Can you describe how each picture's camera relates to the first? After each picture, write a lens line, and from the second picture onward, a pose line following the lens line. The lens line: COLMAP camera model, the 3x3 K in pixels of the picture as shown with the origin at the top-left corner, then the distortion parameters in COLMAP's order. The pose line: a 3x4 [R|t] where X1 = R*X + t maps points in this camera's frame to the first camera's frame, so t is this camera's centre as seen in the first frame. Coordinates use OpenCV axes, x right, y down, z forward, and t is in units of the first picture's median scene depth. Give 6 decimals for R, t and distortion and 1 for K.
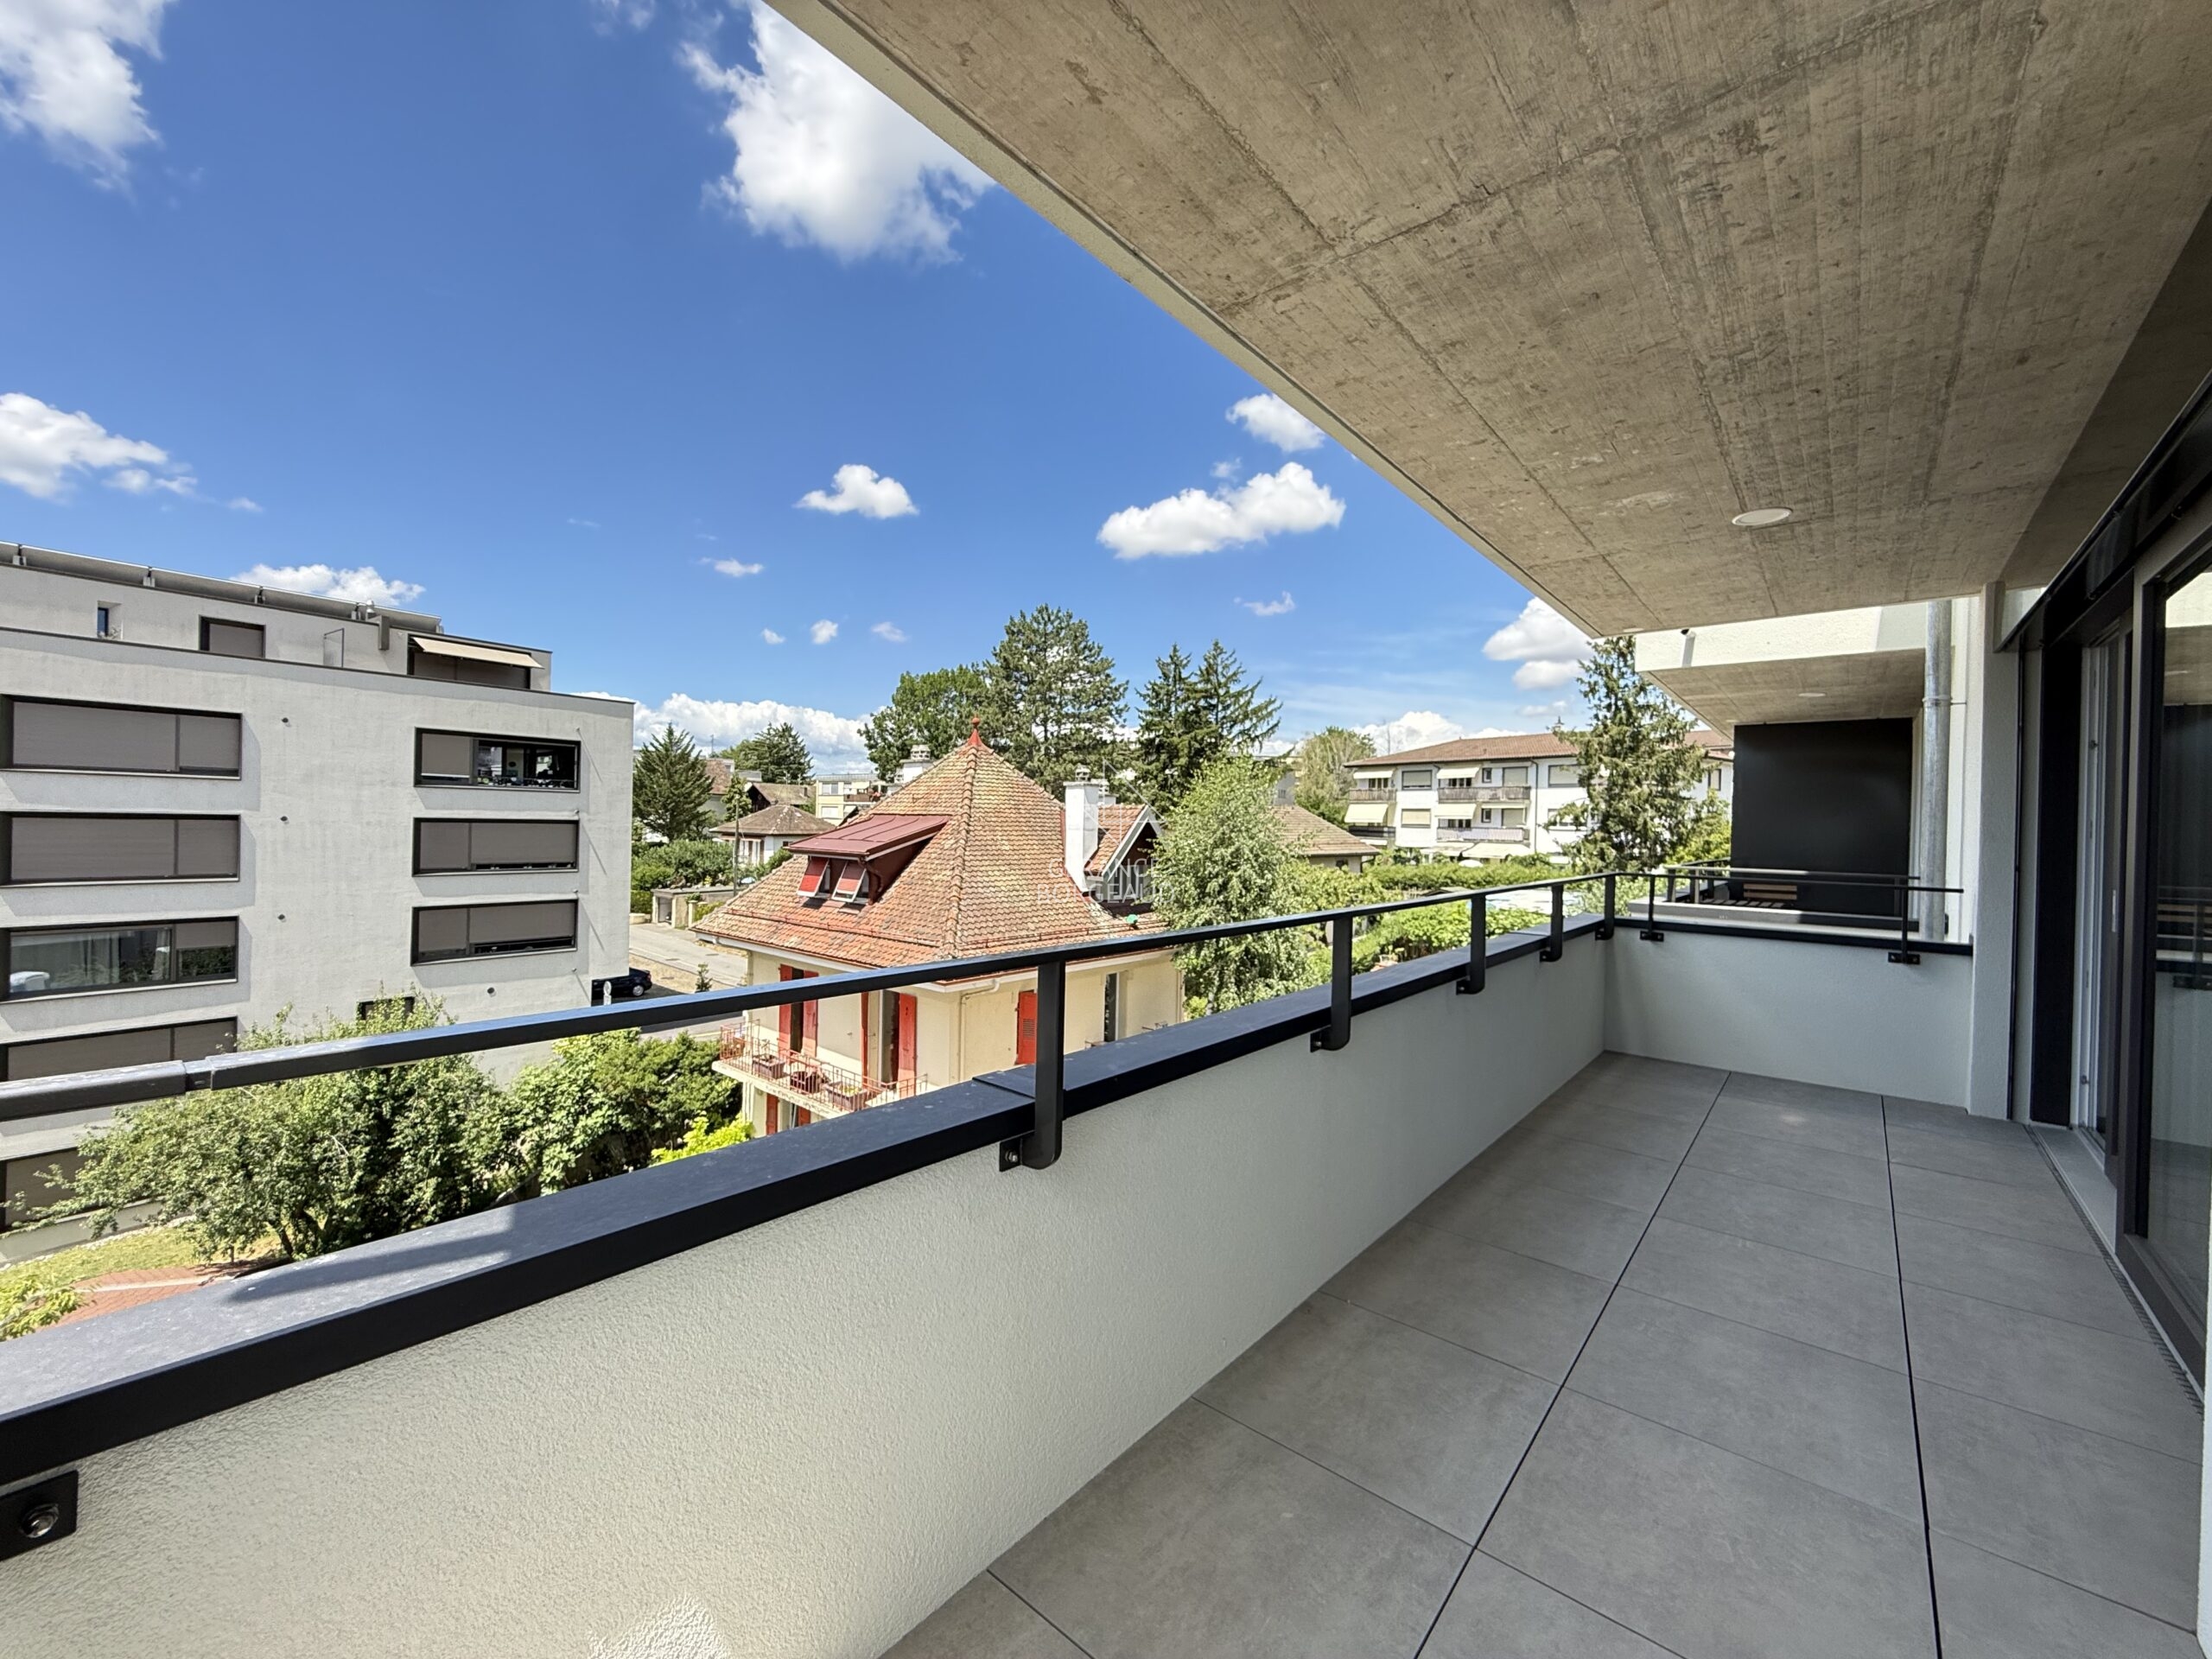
lens RADIAL K [[881.0, 0, 1108.6], [0, 881.0, 830.5], [0, 0, 1]] dist [0.001827, 0.000304]
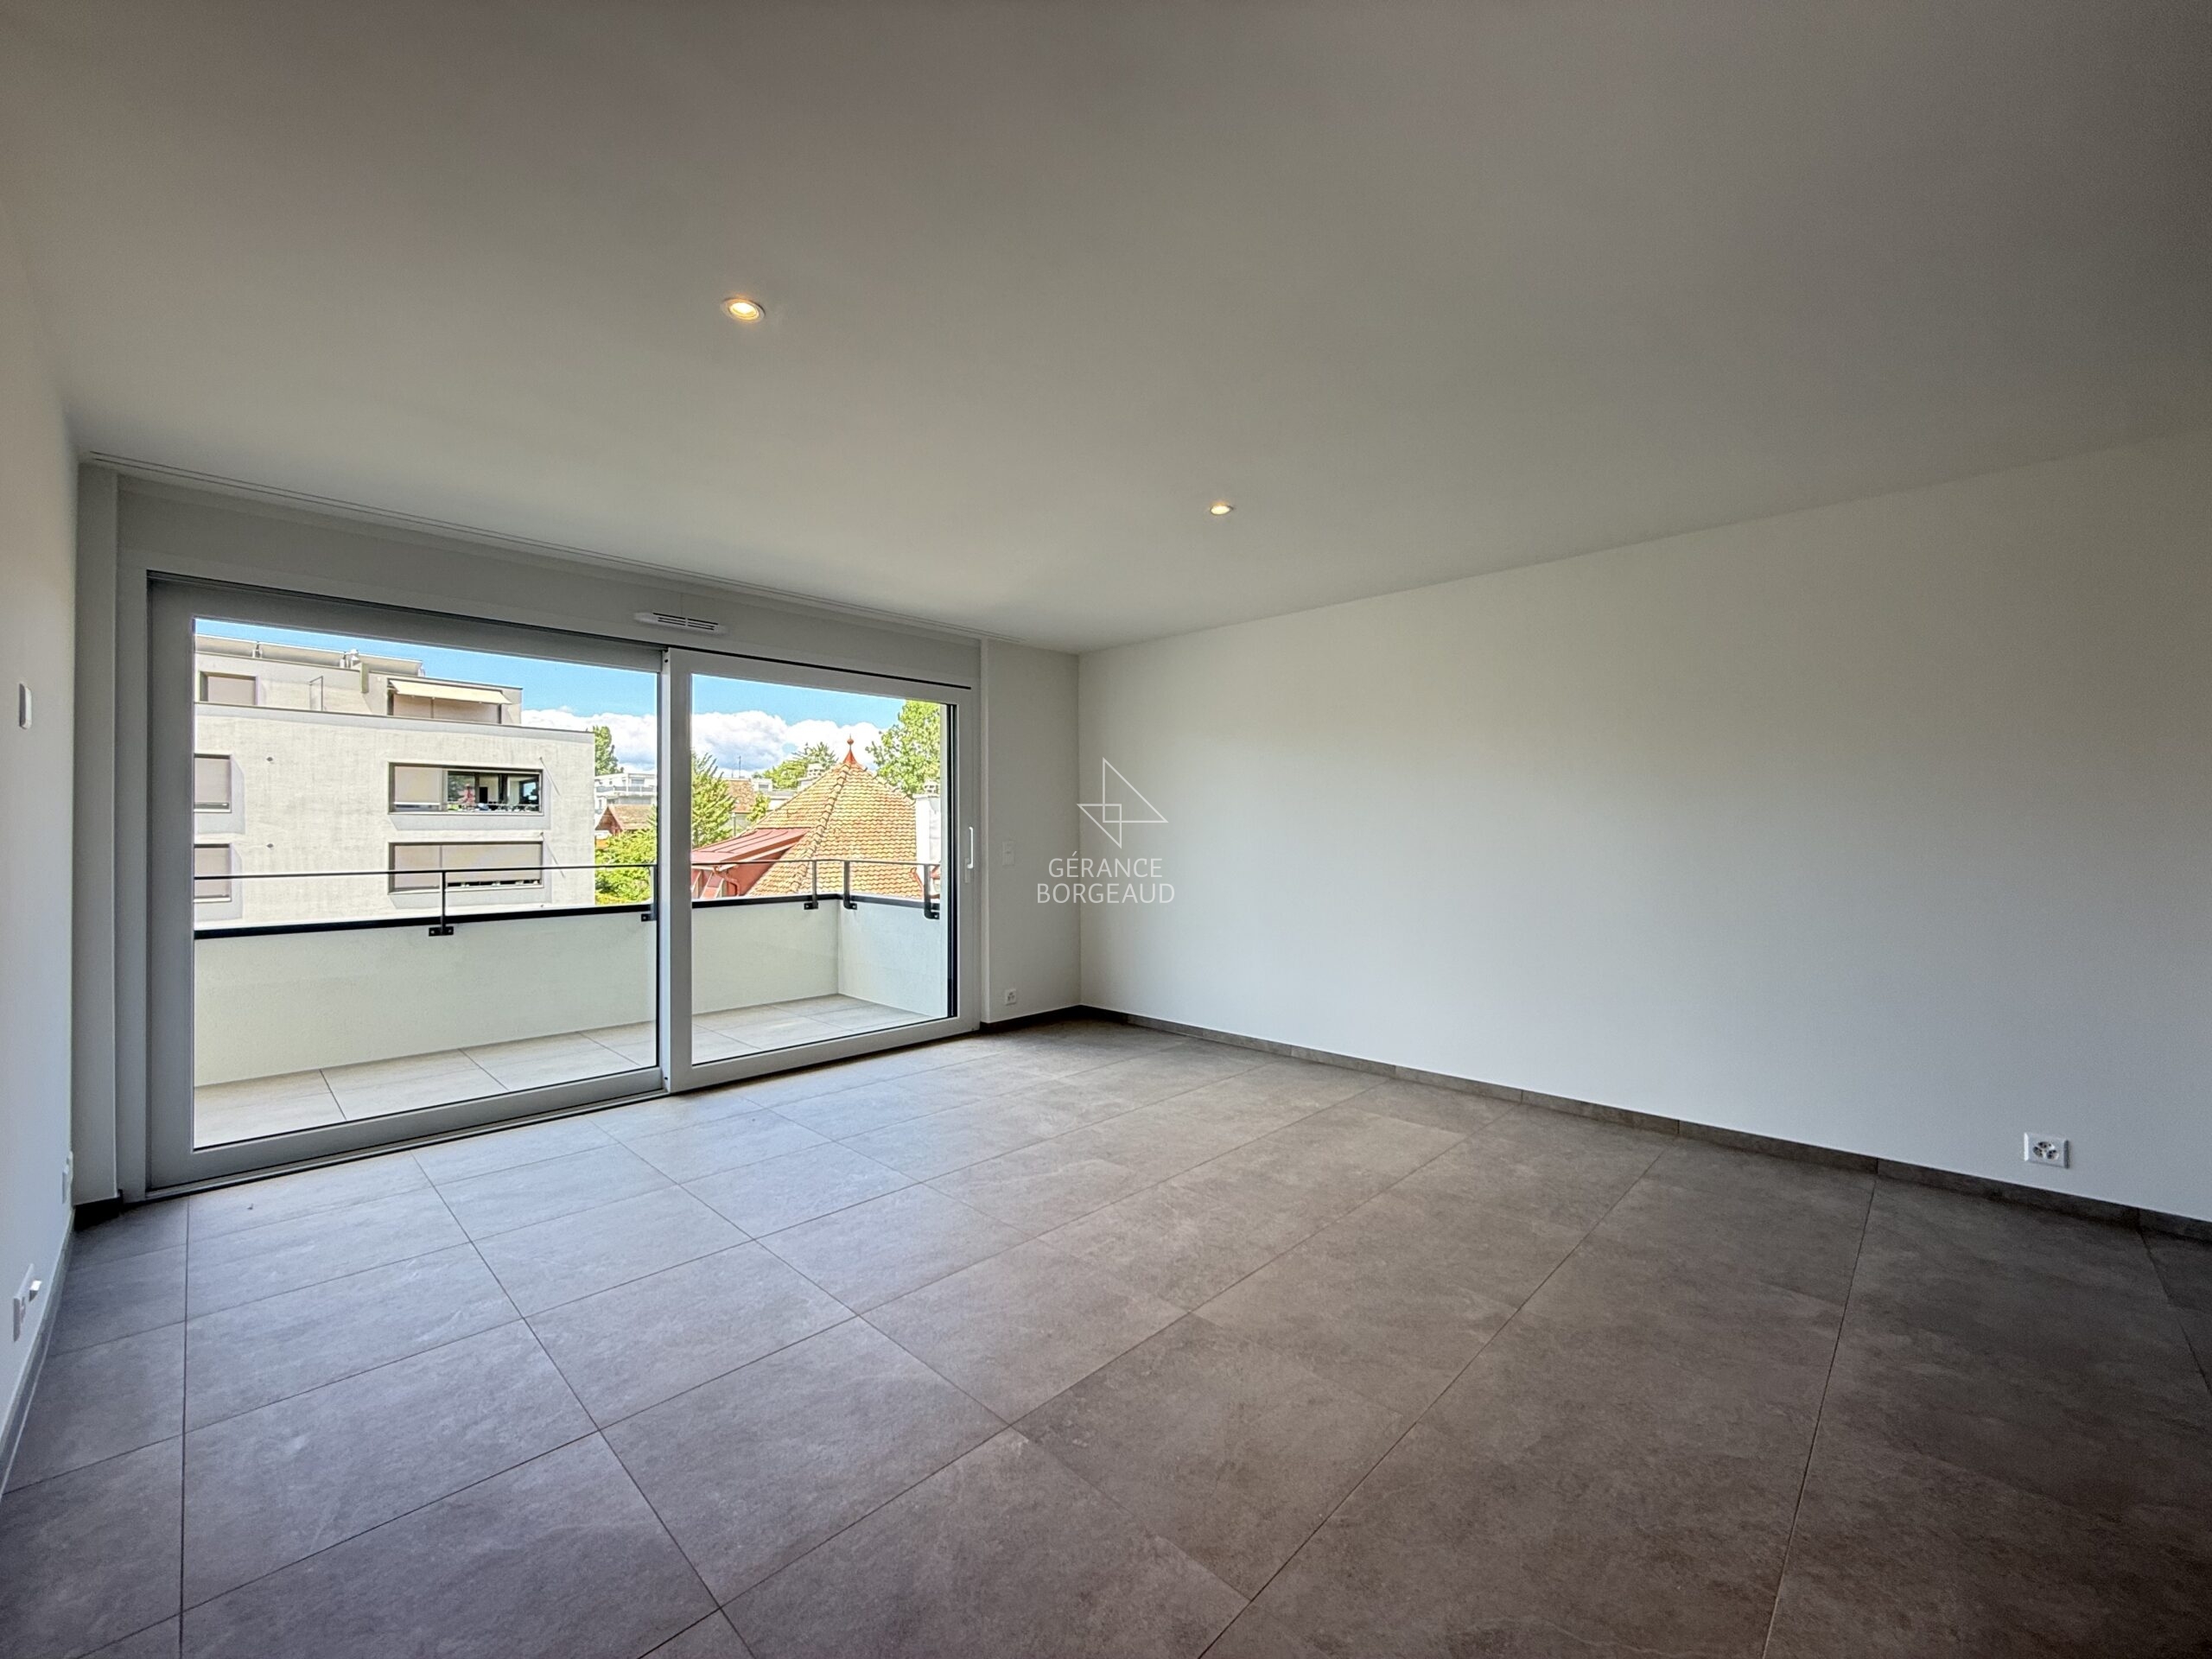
lens RADIAL K [[881.0, 0, 1101.7], [0, 881.0, 829.5], [0, 0, 1]] dist [0.001827, 0.000304]
pose [[0.997395, -0.025284, -0.067563, 0.195054], [0.024548, 0.999630, -0.011698, 0.005209], [0.067834, 0.010009, 0.997646, -0.058672]]
